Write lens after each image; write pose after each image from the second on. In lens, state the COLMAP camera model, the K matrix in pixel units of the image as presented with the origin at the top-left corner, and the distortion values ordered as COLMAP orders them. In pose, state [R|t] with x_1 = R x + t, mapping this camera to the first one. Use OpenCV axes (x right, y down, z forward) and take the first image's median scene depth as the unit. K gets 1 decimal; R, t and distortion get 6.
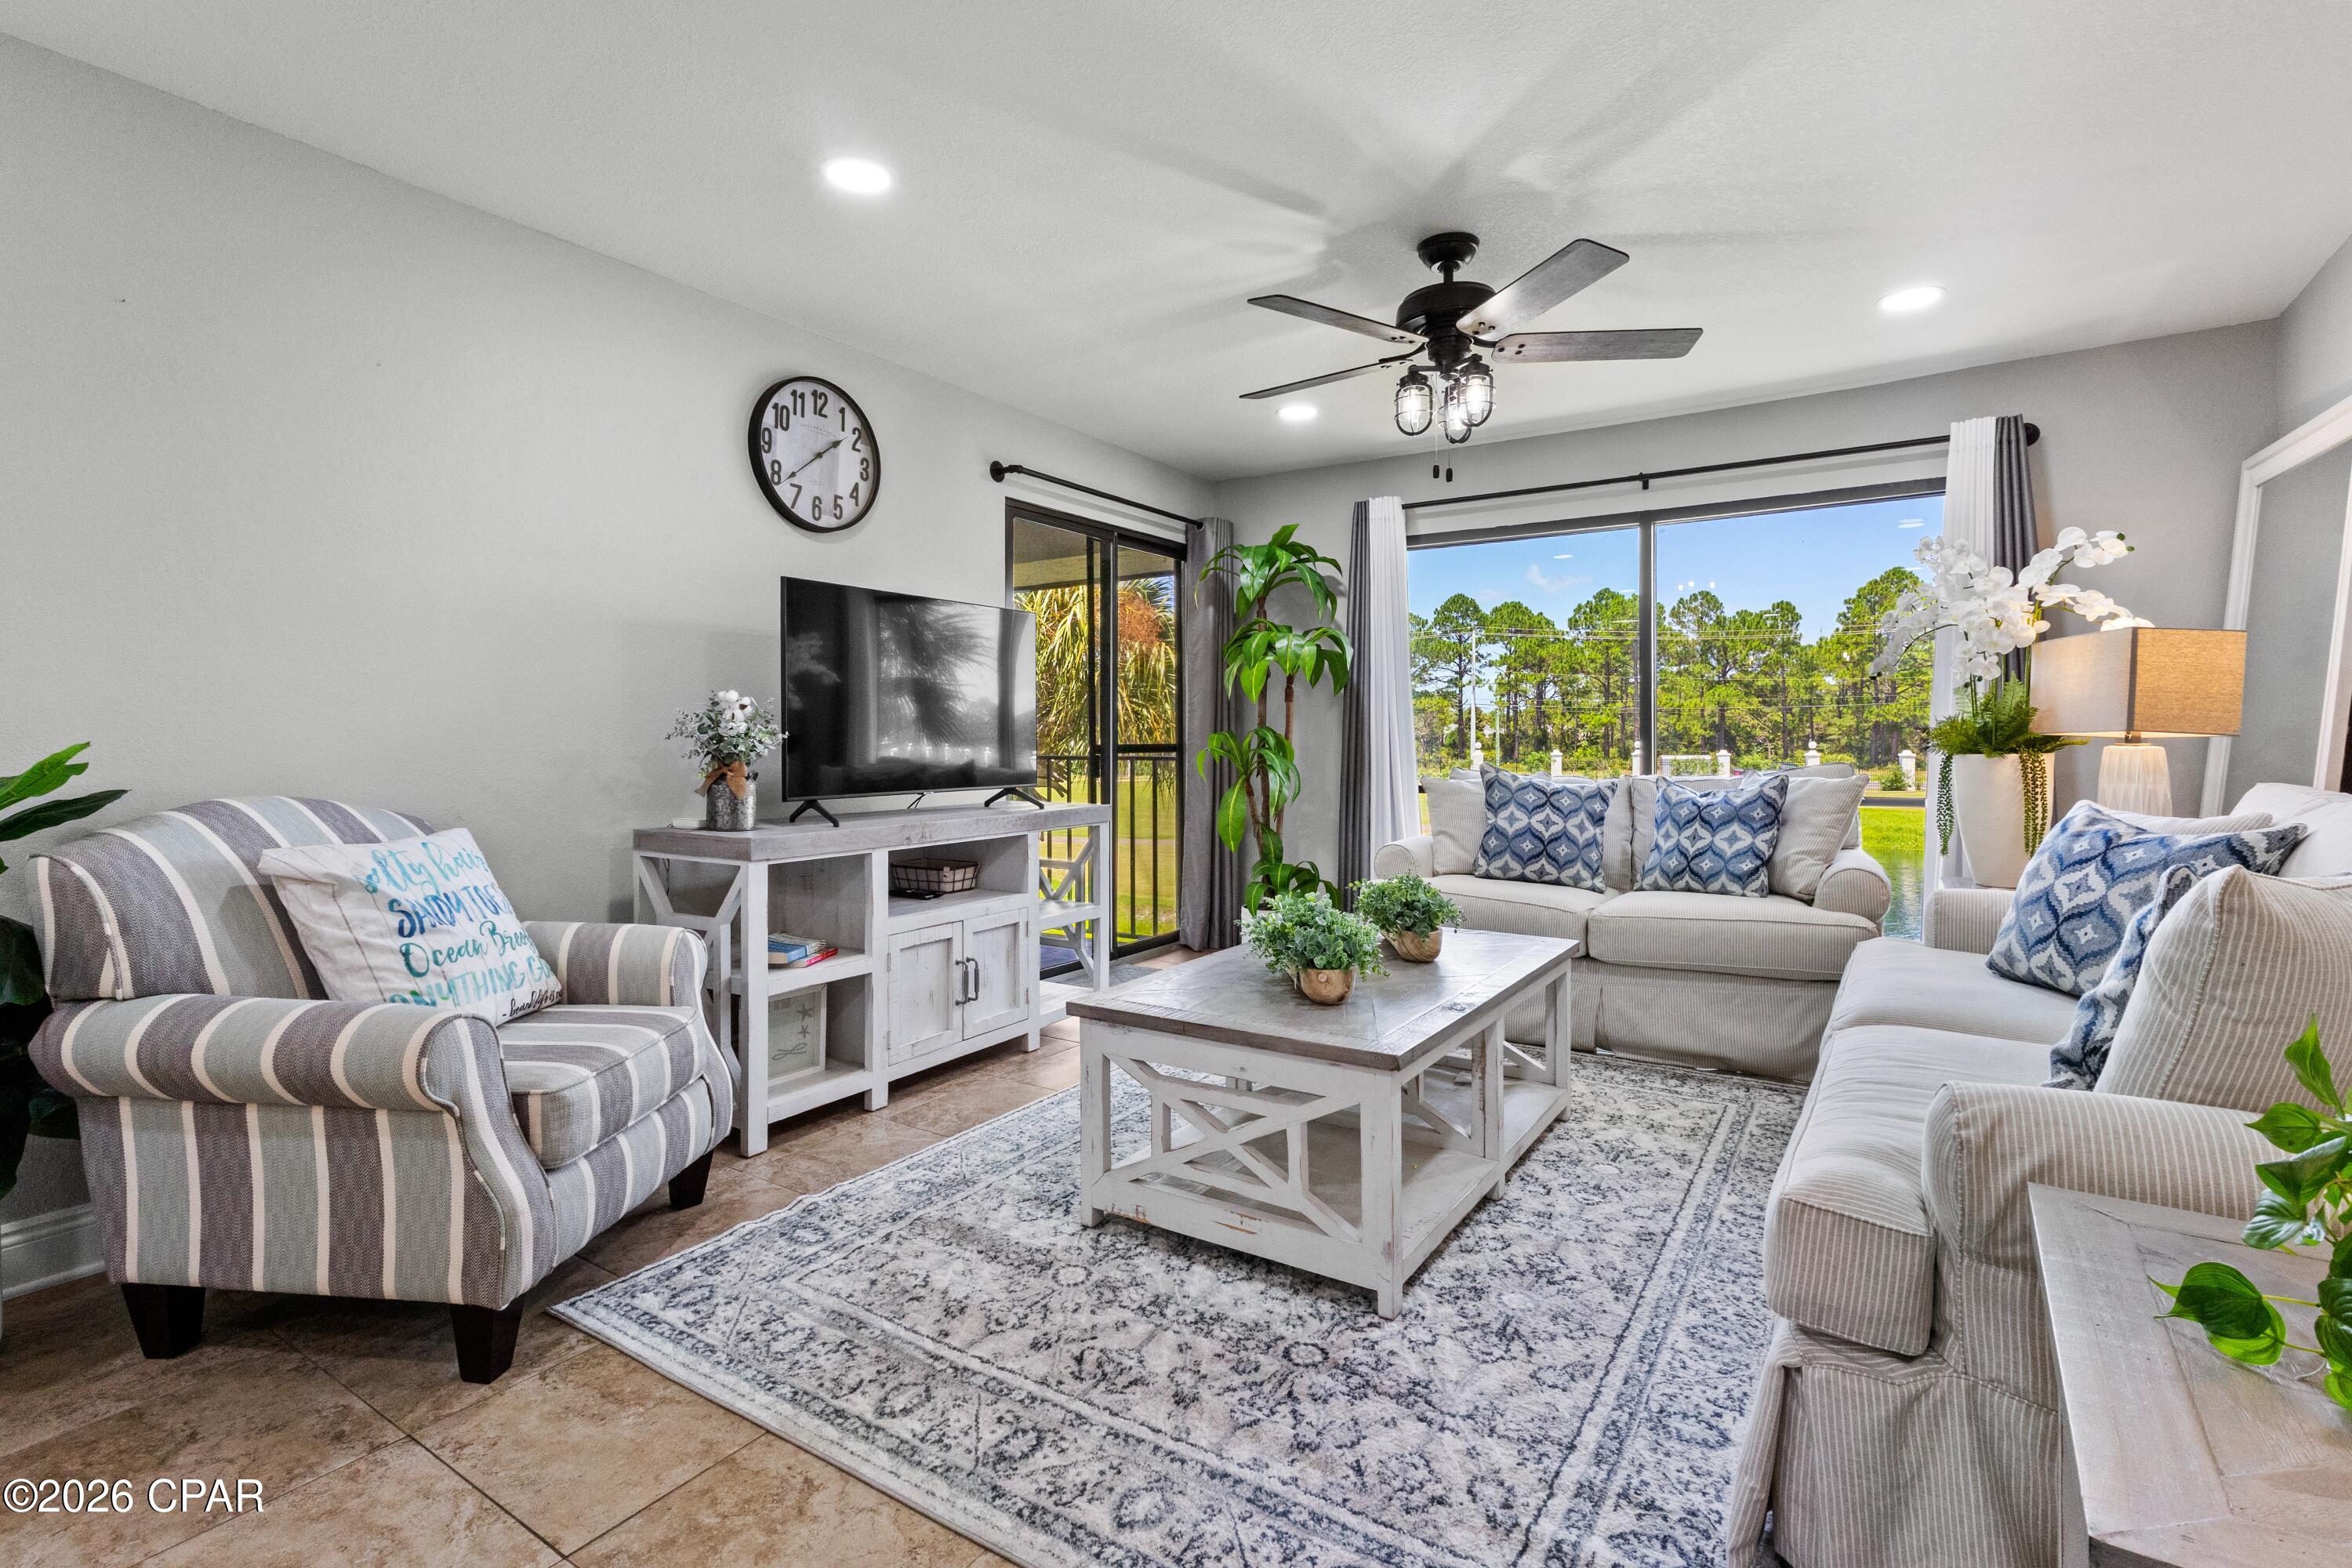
lens RADIAL K [[1109.8, 0, 1156.8], [0, 1109.8, 747.9], [0, 0, 1]] dist [0.001355, 0.001827]
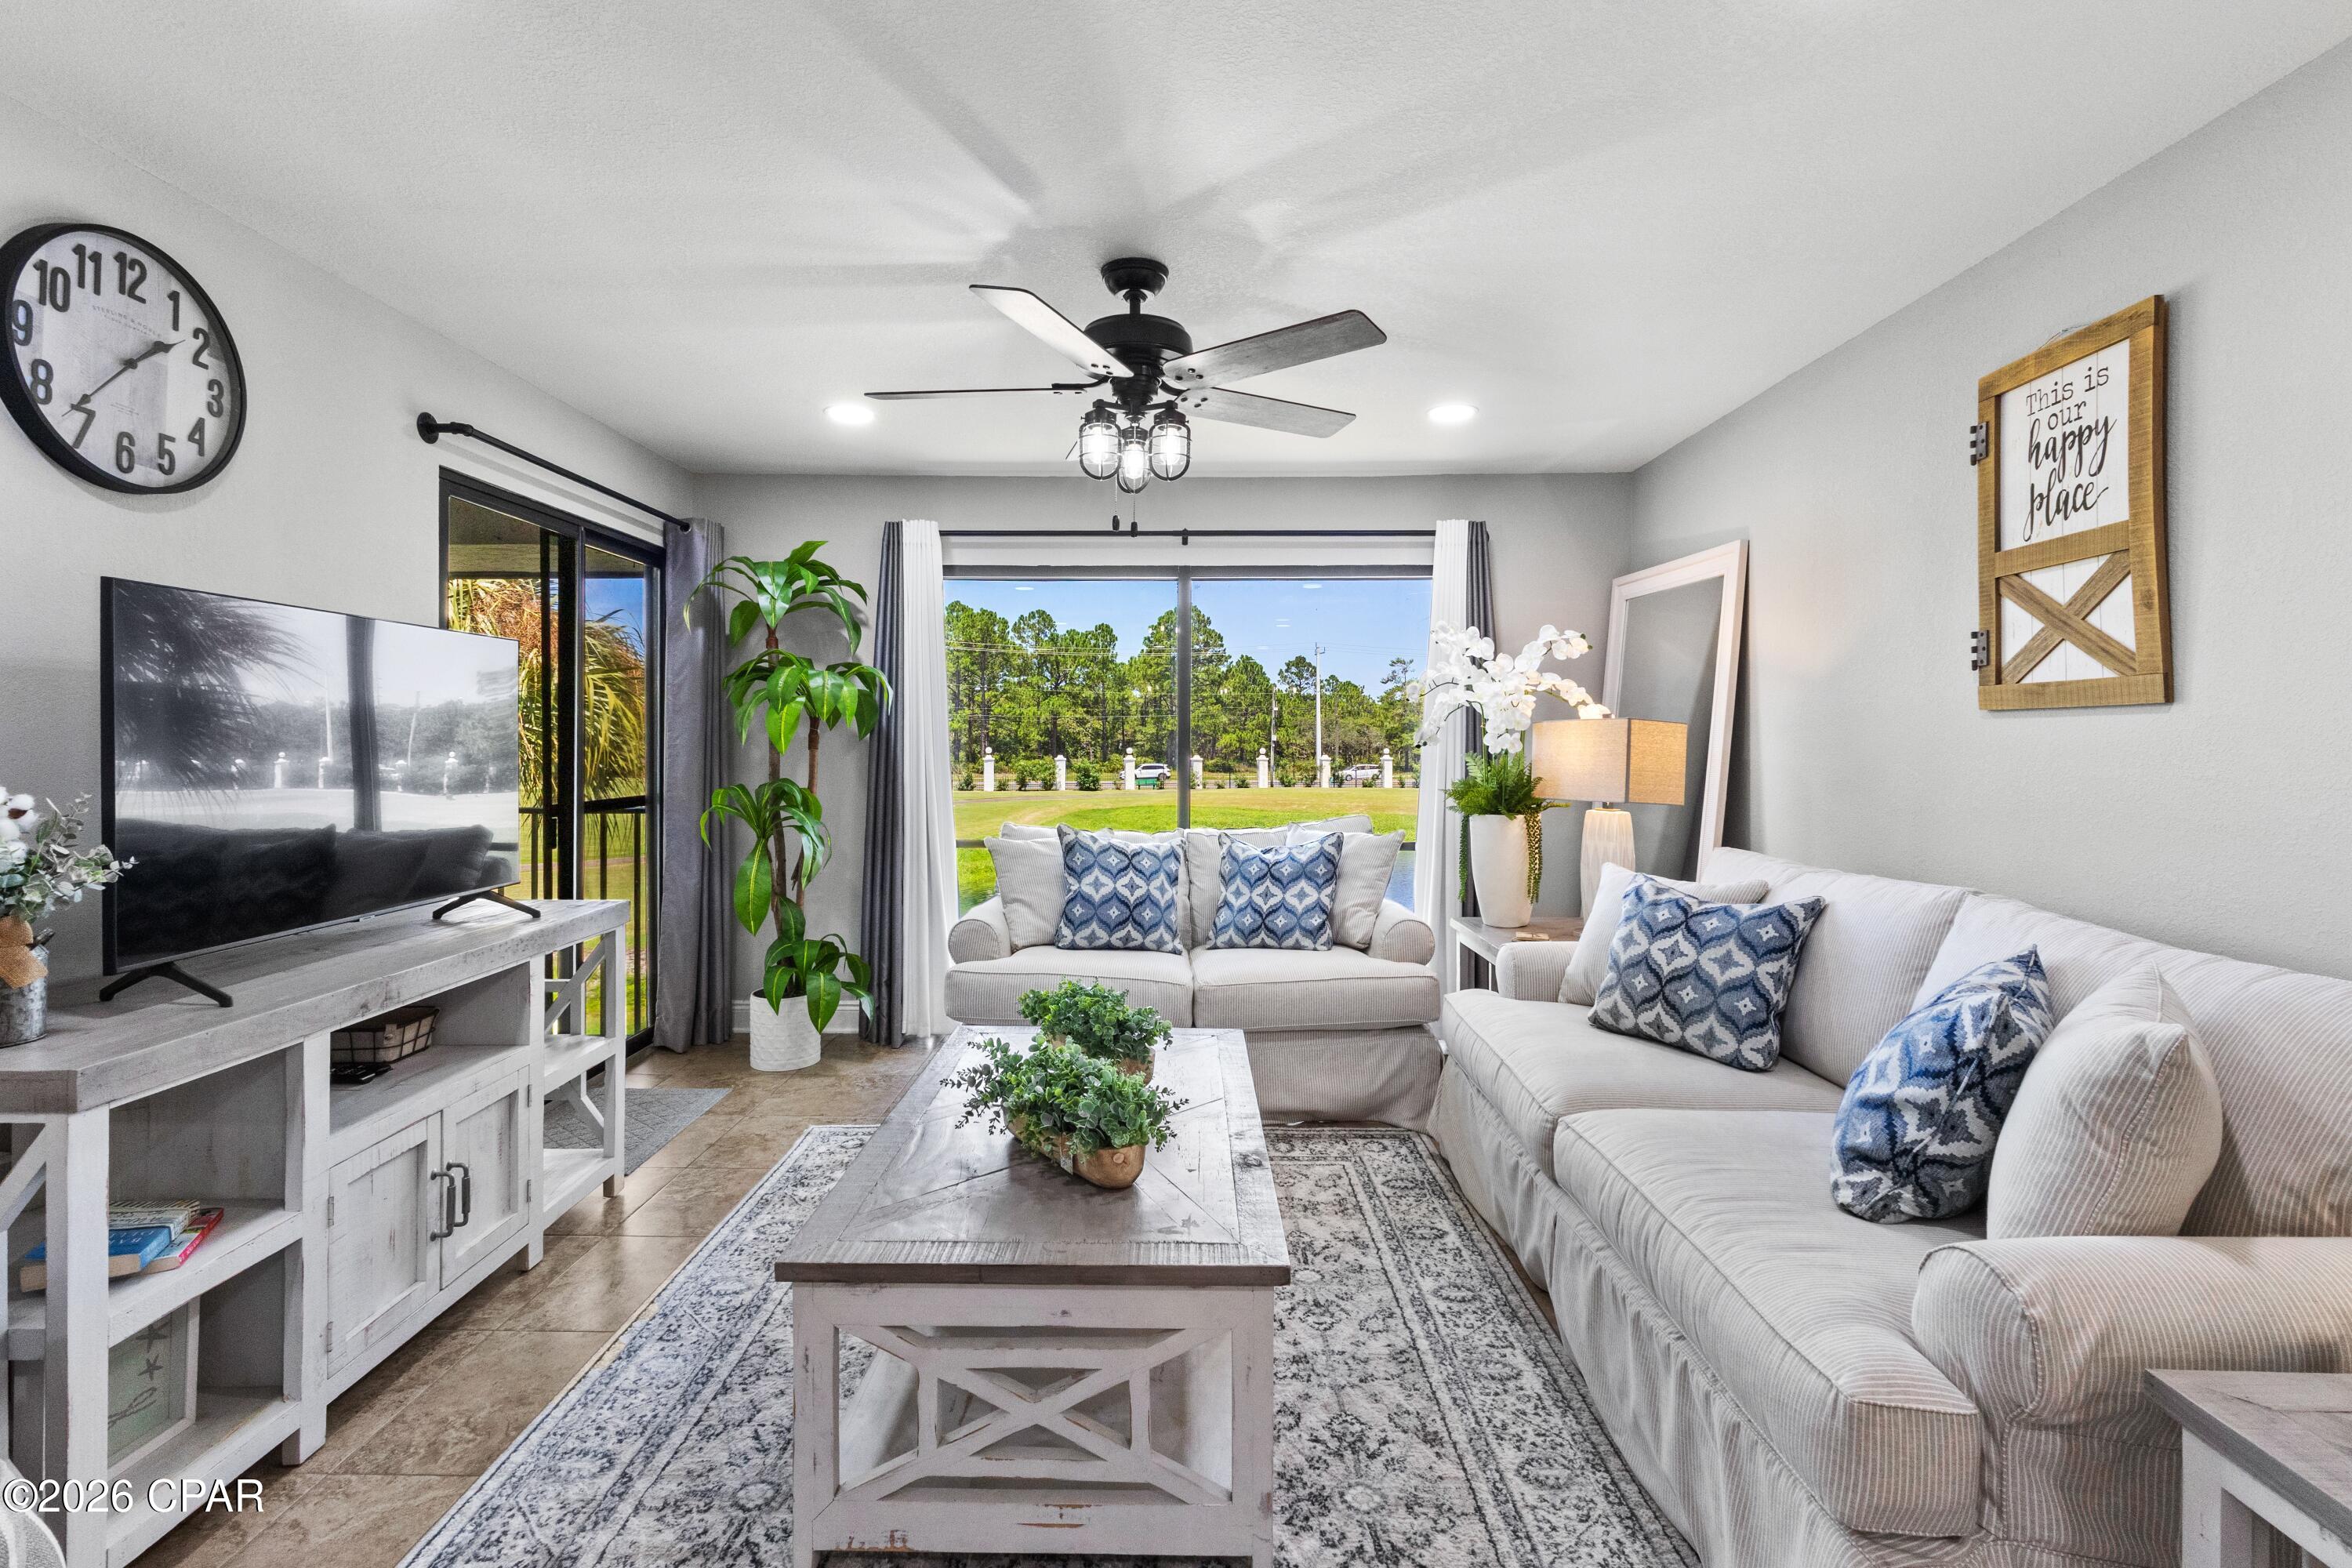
lens RADIAL K [[1109.8, 0, 1156.8], [0, 1109.8, 747.9], [0, 0, 1]] dist [0.001355, 0.001827]
pose [[0.837167, -0.000164, 0.546947, -0.167456], [0.000268, 1.000000, -0.000109, -0.056433], [-0.546947, 0.000237, 0.837167, 0.195640]]
